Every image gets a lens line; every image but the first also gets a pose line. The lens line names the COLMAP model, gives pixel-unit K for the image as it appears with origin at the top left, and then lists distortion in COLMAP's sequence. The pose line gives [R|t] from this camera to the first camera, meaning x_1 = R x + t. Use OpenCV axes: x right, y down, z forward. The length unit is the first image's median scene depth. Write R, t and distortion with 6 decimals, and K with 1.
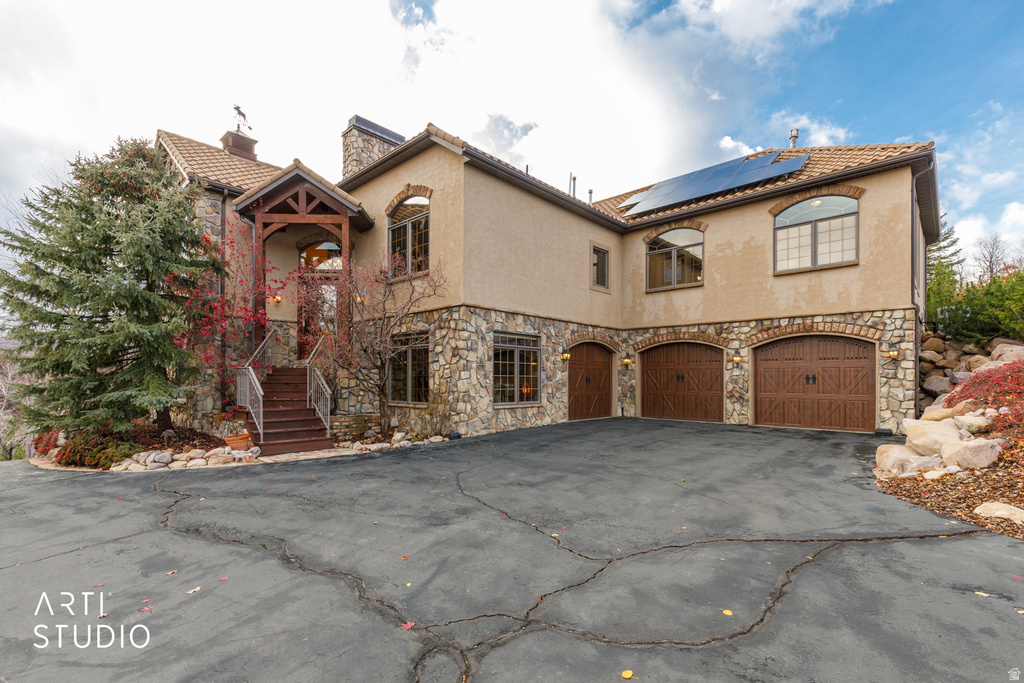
lens RADIAL K [[469.4, 0, 492.6], [0, 469.4, 372.9], [0, 0, 1]] dist [0.014406, -0.005492]
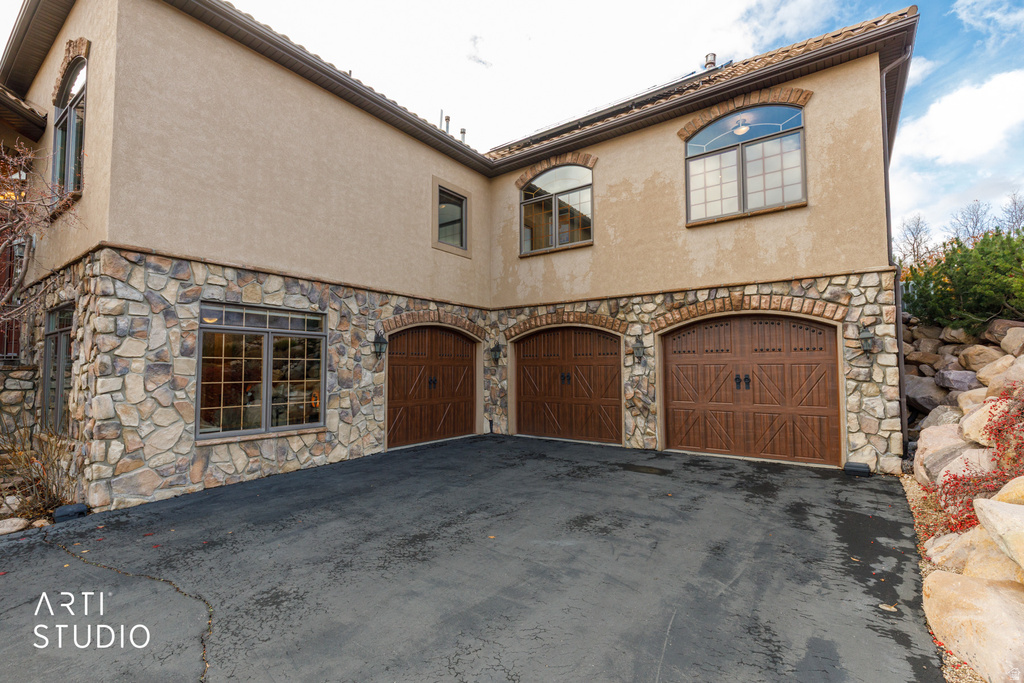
lens RADIAL K [[469.4, 0, 489.8], [0, 469.4, 344.3], [0, 0, 1]] dist [0.014406, -0.005492]
pose [[0.993001, -0.000635, 0.118103, 0.246517], [0.005522, 0.999142, -0.041057, -0.013399], [-0.117975, 0.041422, 0.992152, 0.387198]]
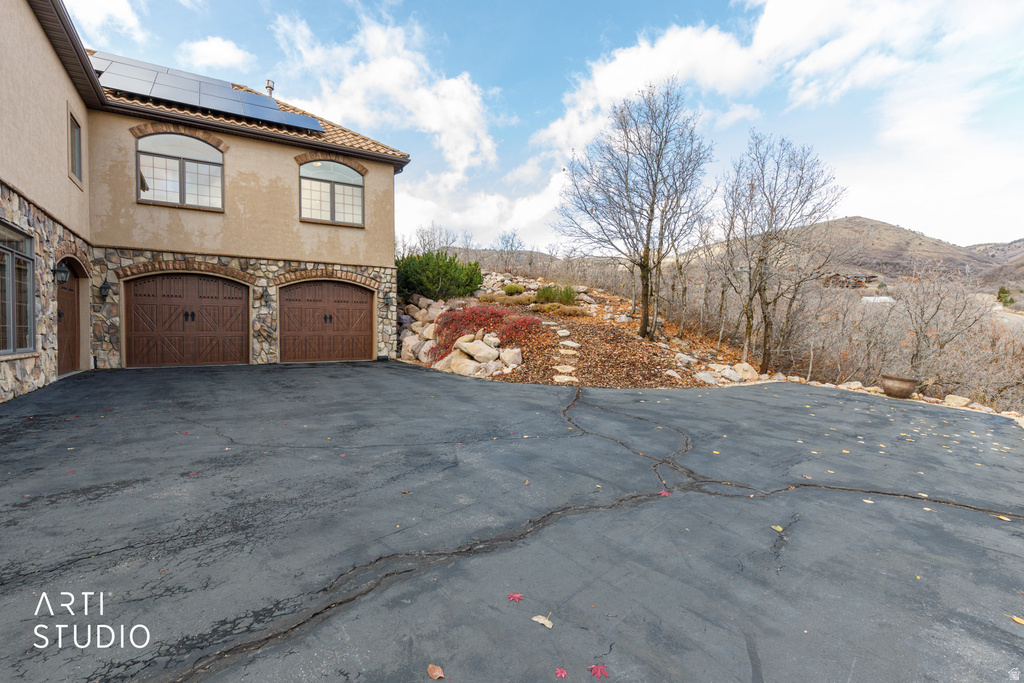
lens RADIAL K [[482.6, 0, 520.4], [0, 482.6, 336.5], [0, 0, 1]] dist [0.006020, 0.000954]
pose [[0.235208, -0.016392, 0.971807, -0.363426], [-0.012562, 0.999723, 0.019904, 0.027720], [-0.971864, -0.016889, 0.234937, 0.265584]]
